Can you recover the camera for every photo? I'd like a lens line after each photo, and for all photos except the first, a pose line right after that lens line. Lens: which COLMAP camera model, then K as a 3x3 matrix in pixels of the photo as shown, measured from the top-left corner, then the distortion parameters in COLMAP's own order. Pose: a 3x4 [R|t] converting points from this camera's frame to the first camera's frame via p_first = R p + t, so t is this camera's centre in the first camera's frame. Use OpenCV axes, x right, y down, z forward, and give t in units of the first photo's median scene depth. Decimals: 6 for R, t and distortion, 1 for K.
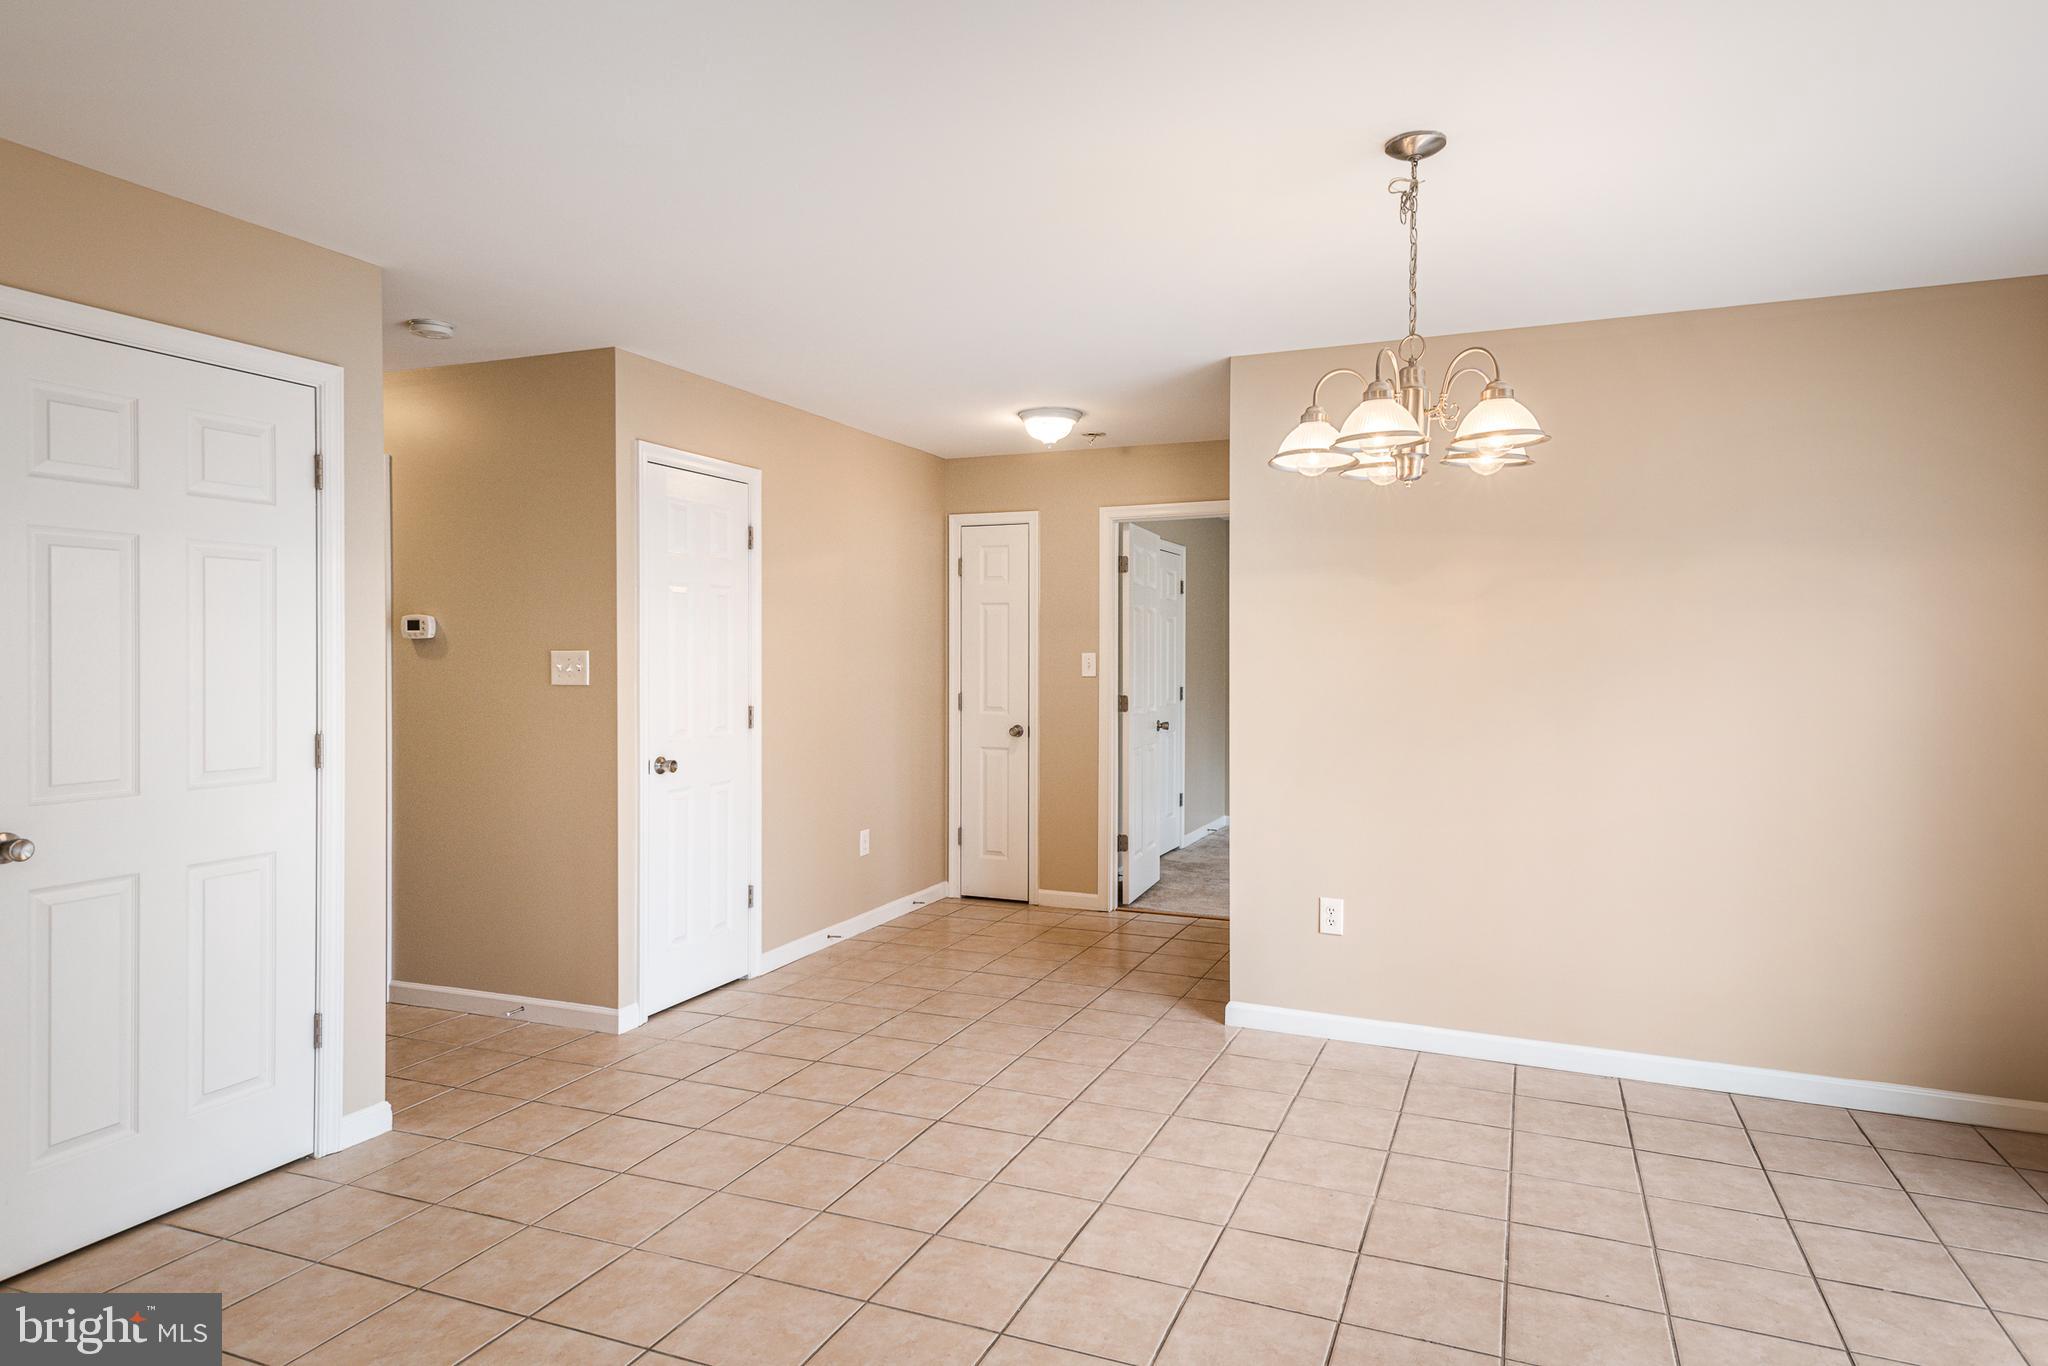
lens RADIAL K [[1186.6, 0, 1020.2], [0, 1186.6, 678.5], [0, 0, 1]] dist [0.026923, -0.000021]
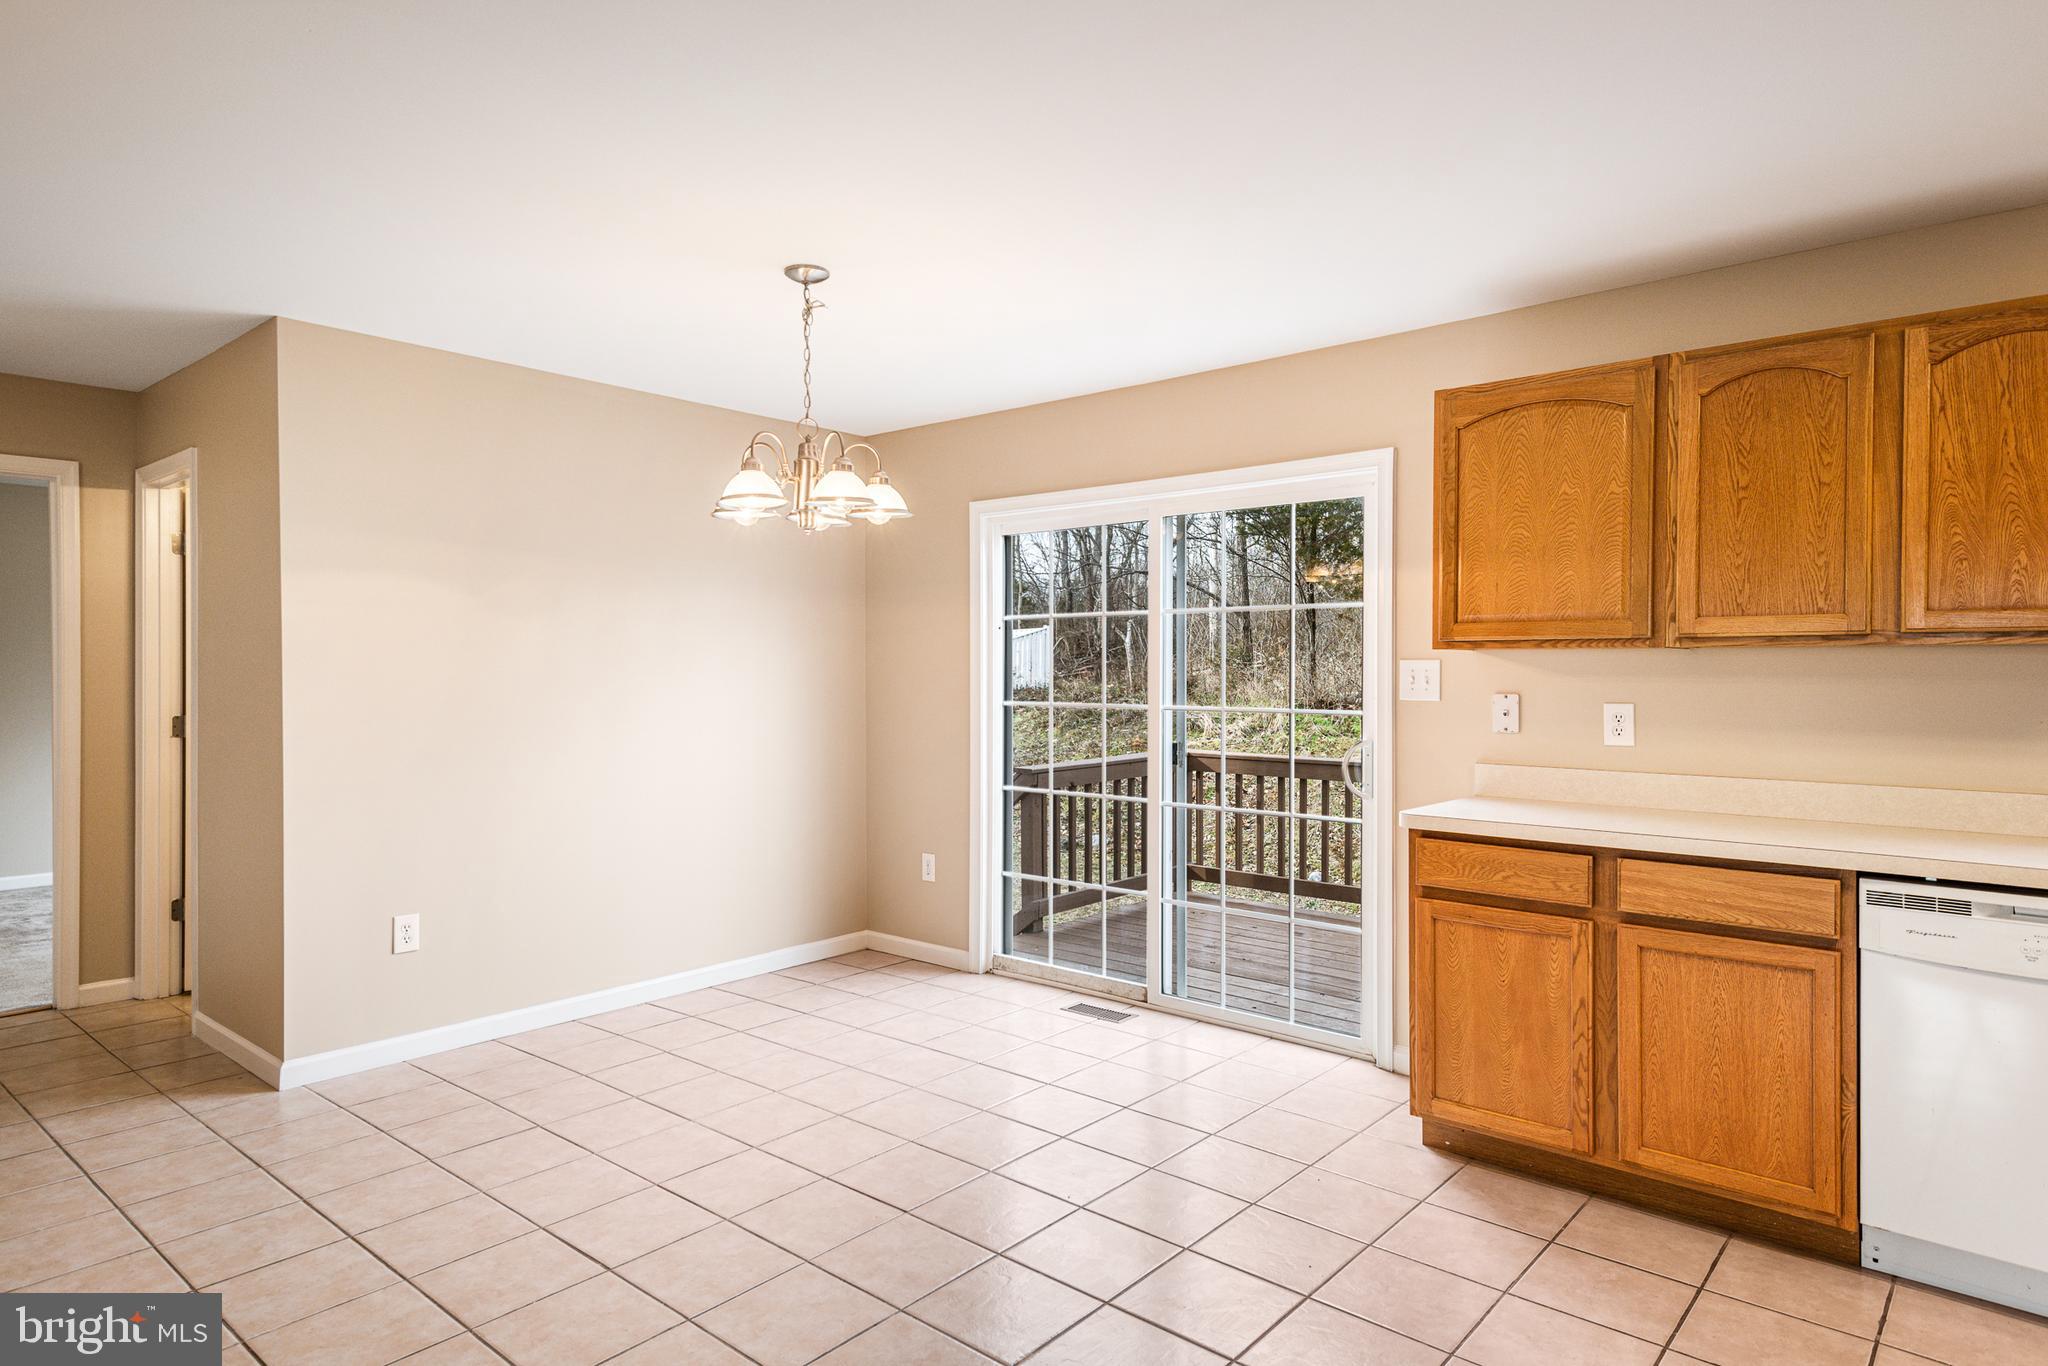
lens RADIAL K [[1186.6, 0, 1014.8], [0, 1186.6, 683.8], [0, 0, 1]] dist [0.026923, -0.000021]
pose [[0.311892, -0.016431, 0.949976, -0.546802], [0.019603, 0.999749, 0.010856, -0.003943], [-0.949915, 0.015236, 0.312135, 0.243126]]
